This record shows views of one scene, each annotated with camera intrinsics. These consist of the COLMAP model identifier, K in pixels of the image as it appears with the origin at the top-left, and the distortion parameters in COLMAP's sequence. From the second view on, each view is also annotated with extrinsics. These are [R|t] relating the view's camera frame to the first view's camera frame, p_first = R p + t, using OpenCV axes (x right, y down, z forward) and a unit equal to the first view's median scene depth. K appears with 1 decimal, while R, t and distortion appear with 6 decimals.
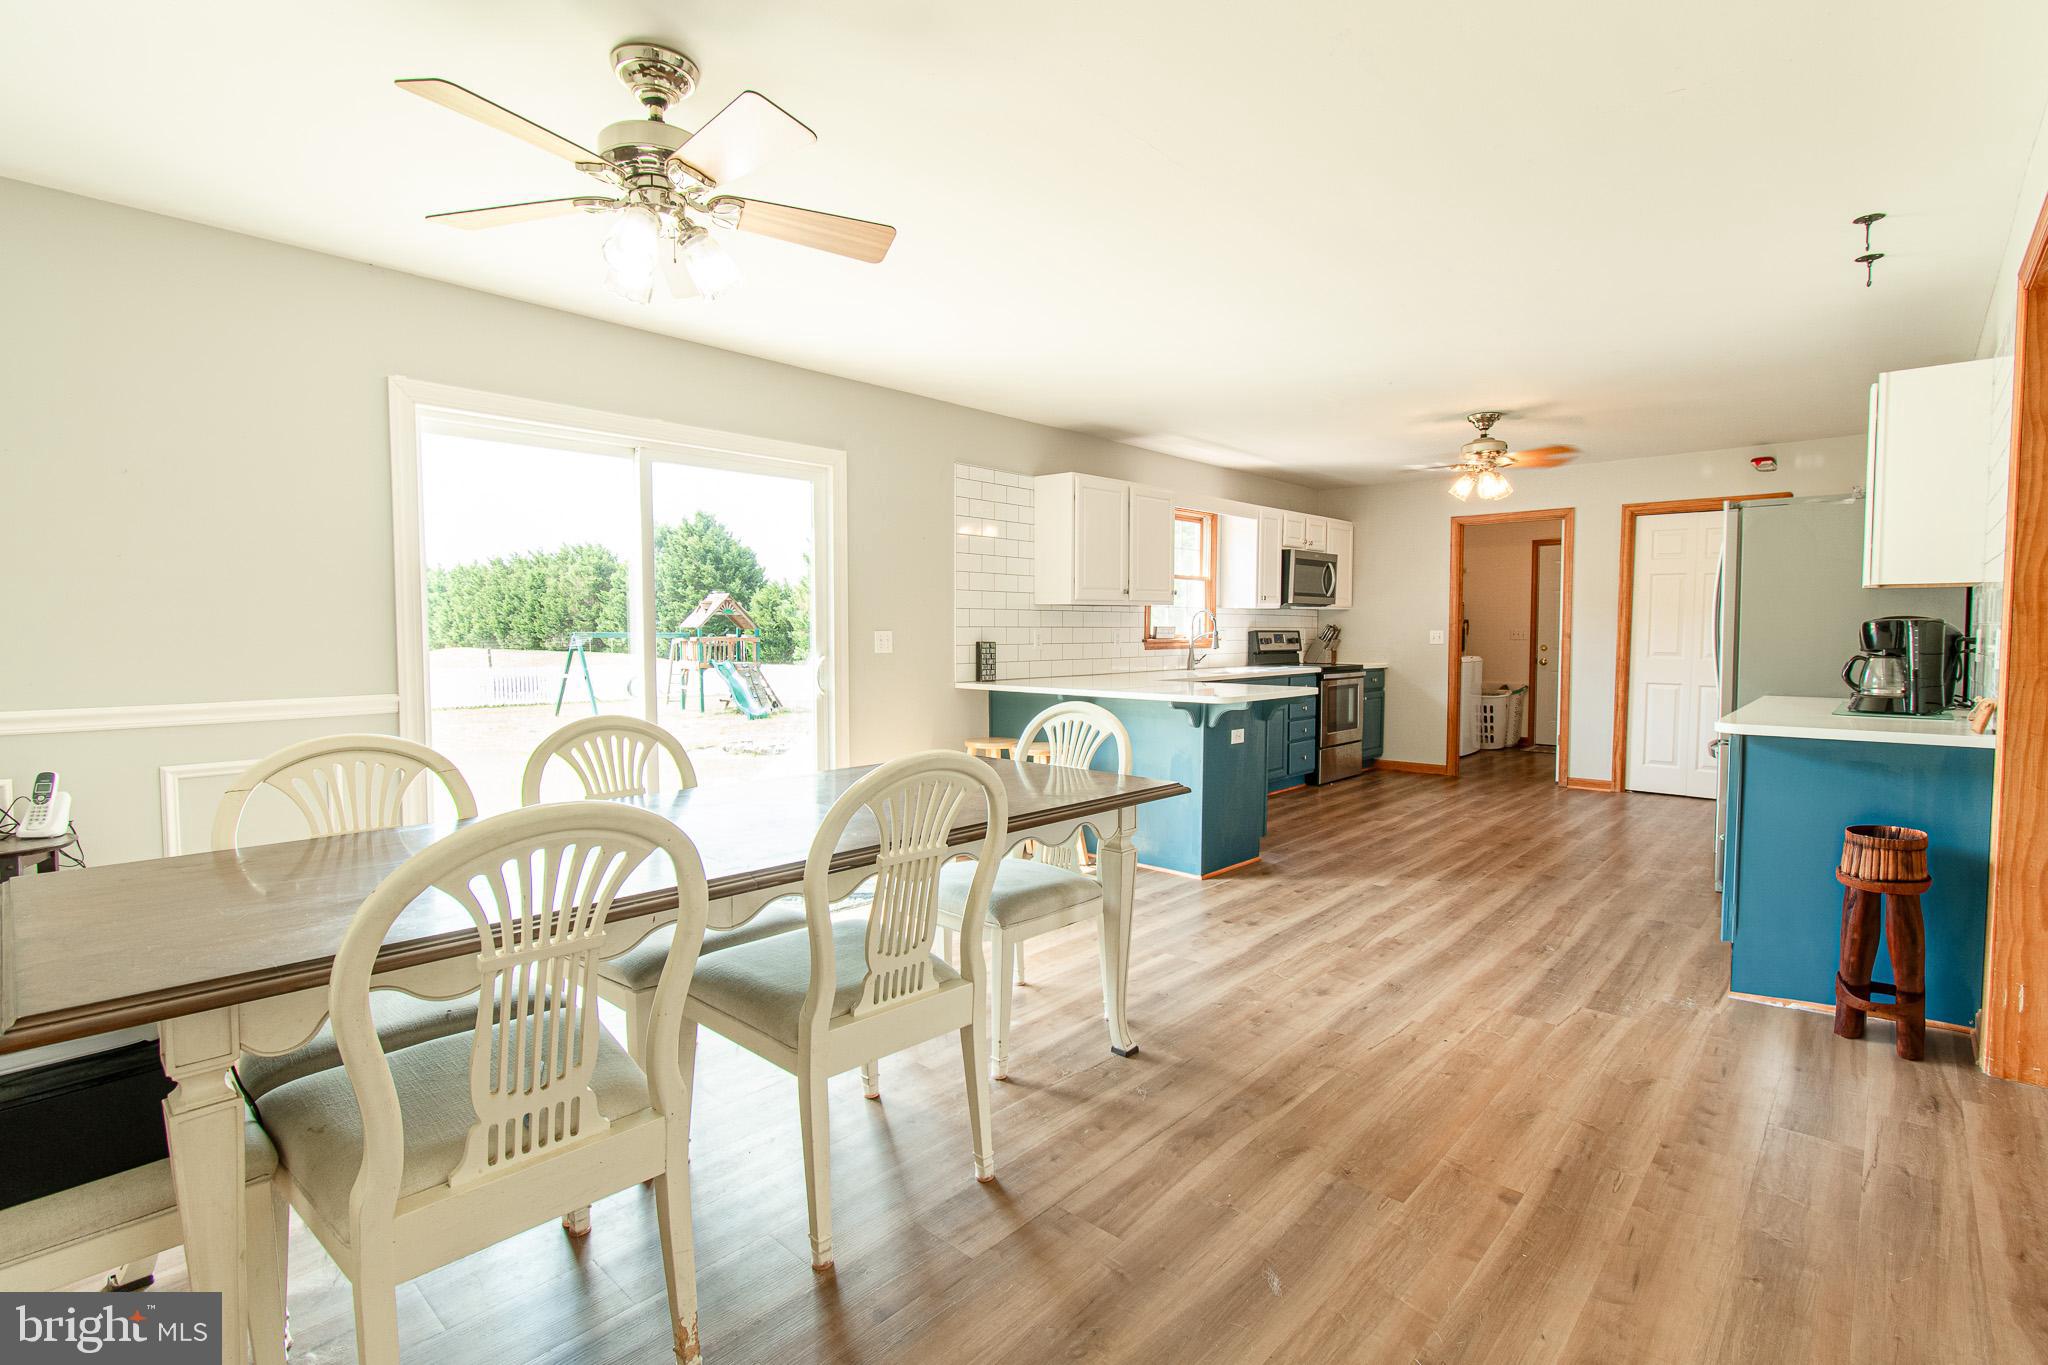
lens RADIAL K [[949.2, 0, 1031.7], [0, 949.2, 677.6], [0, 0, 1]] dist [0.001301, -0.000159]
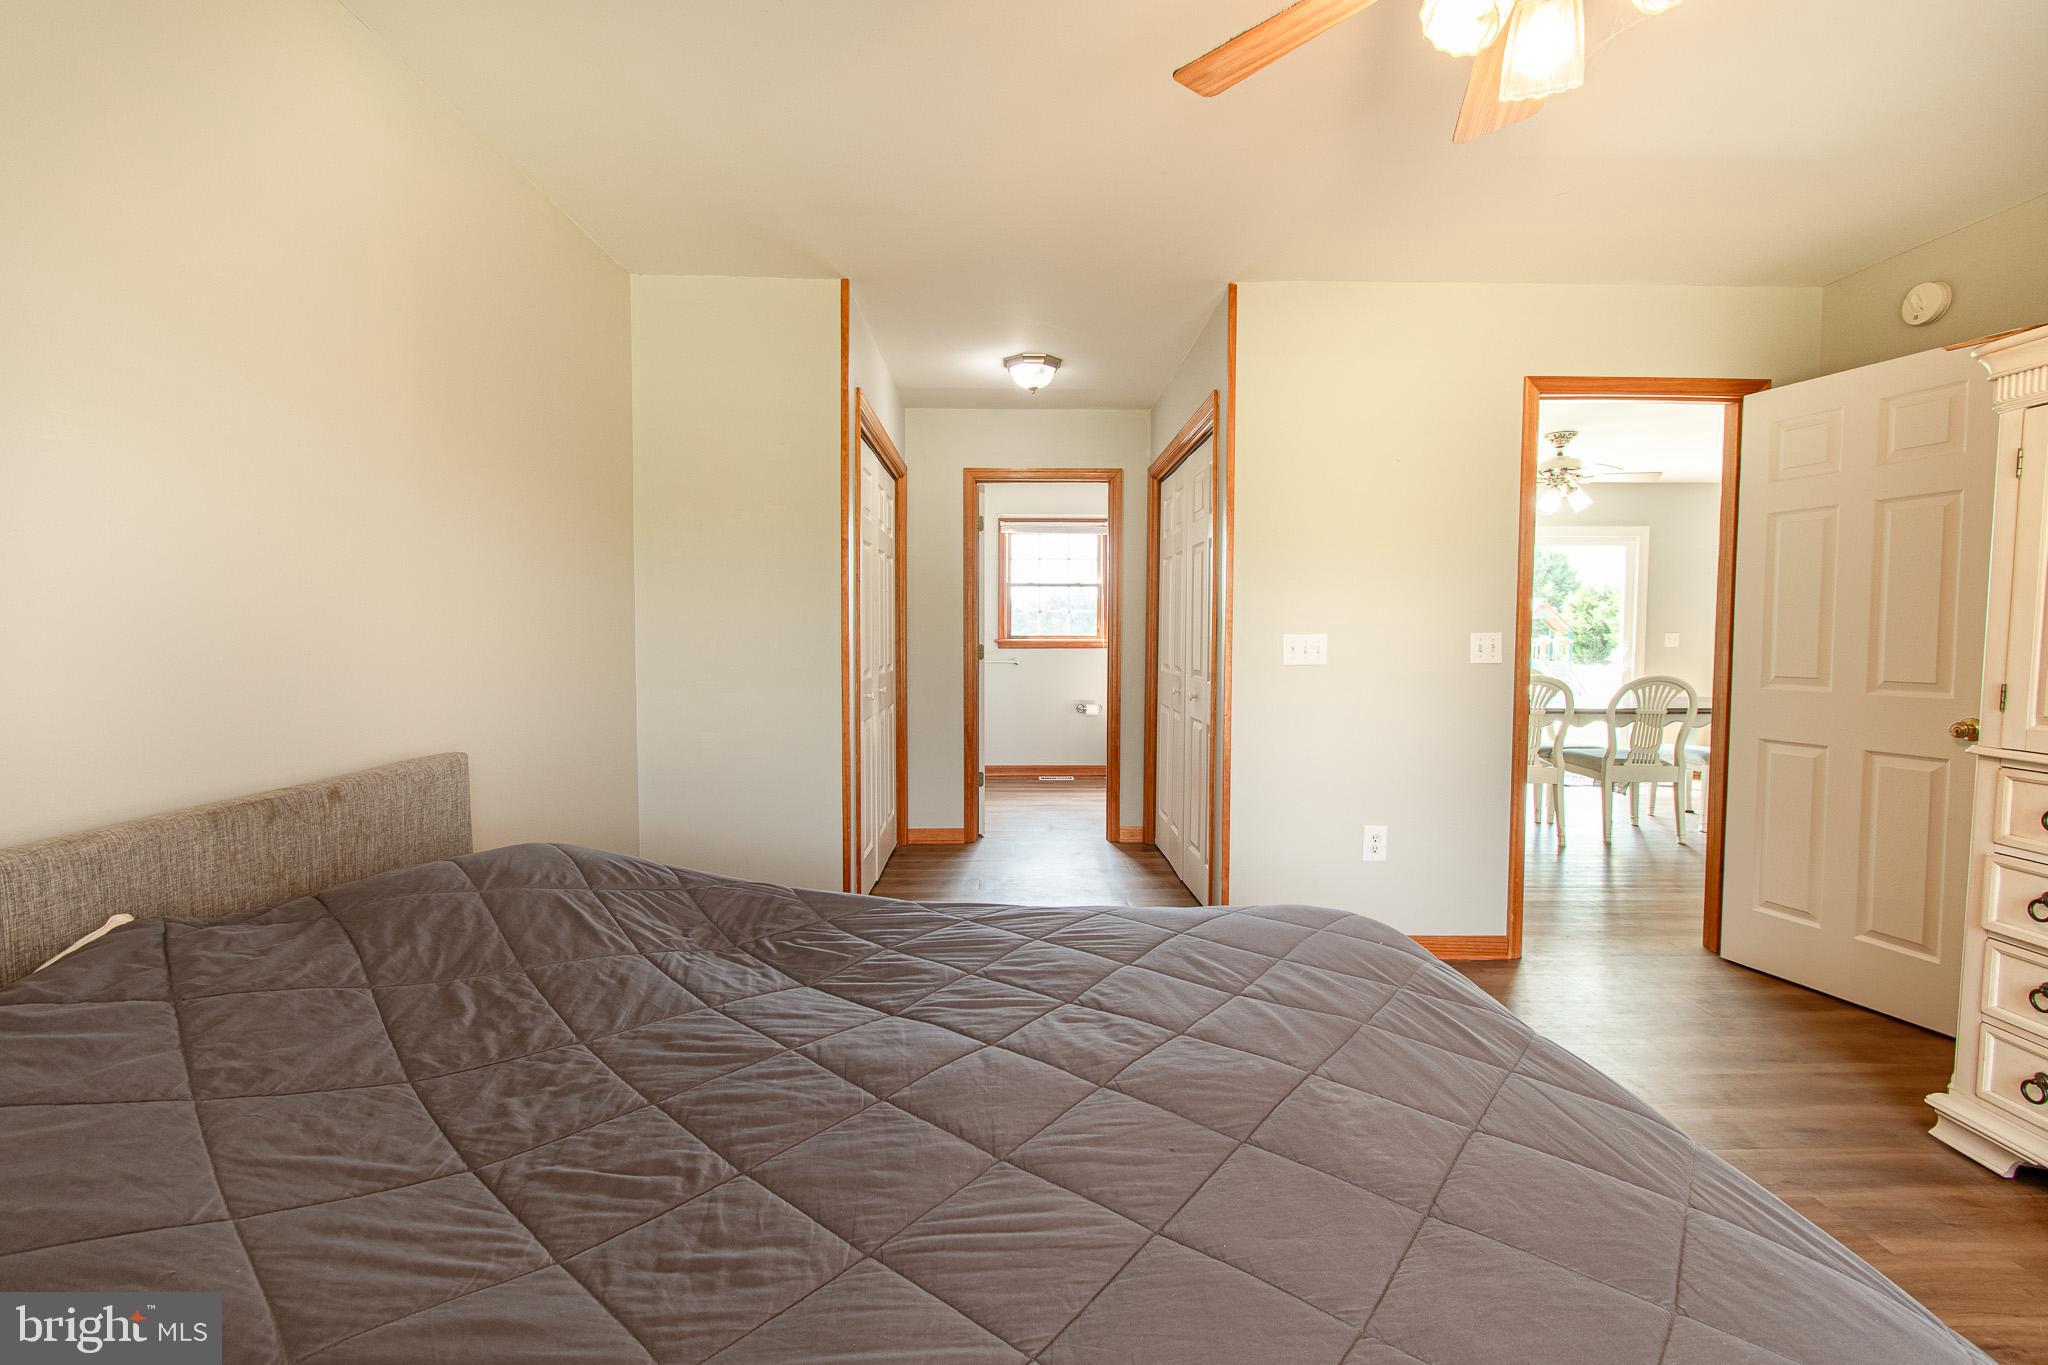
lens RADIAL K [[902.9, 0, 1024.4], [0, 902.9, 675.1], [0, 0, 1]] dist [0.001087, -0.000691]
pose [[0.681195, 0.037989, -0.731116, 0.263099], [-0.039537, 0.999104, 0.015076, 0.049769], [0.731034, 0.018636, 0.682087, -1.024438]]
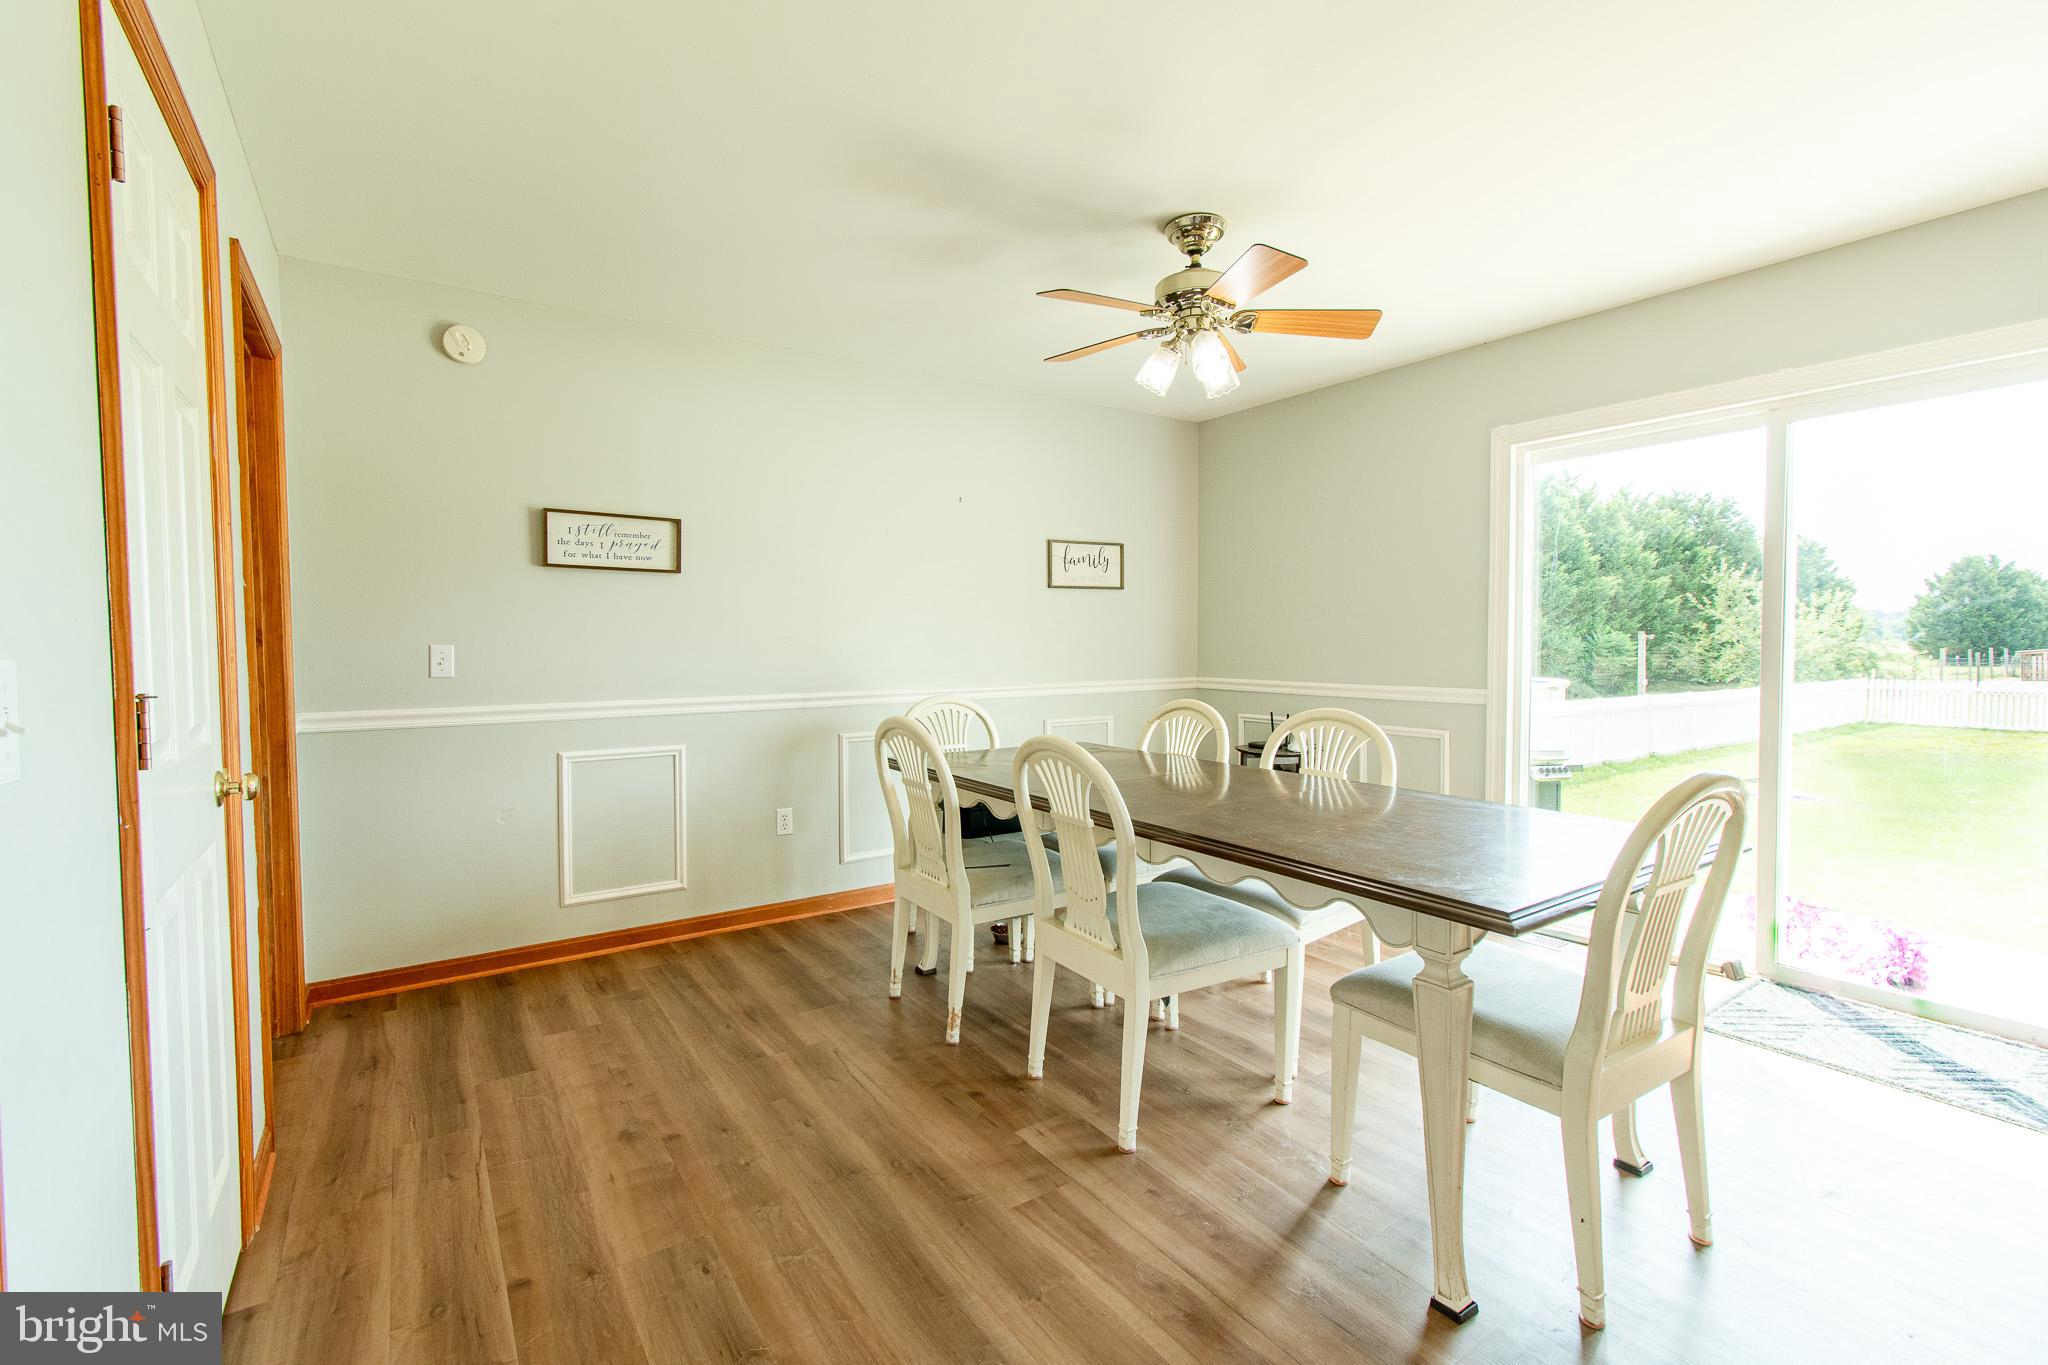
lens RADIAL K [[902.9, 0, 1024.4], [0, 902.9, 675.1], [0, 0, 1]] dist [0.001087, -0.000691]
pose [[-0.237816, 0.039258, -0.970517, 0.485016], [-0.039424, 0.997969, 0.050029, -0.028215], [0.970510, 0.050159, -0.235785, 0.562462]]
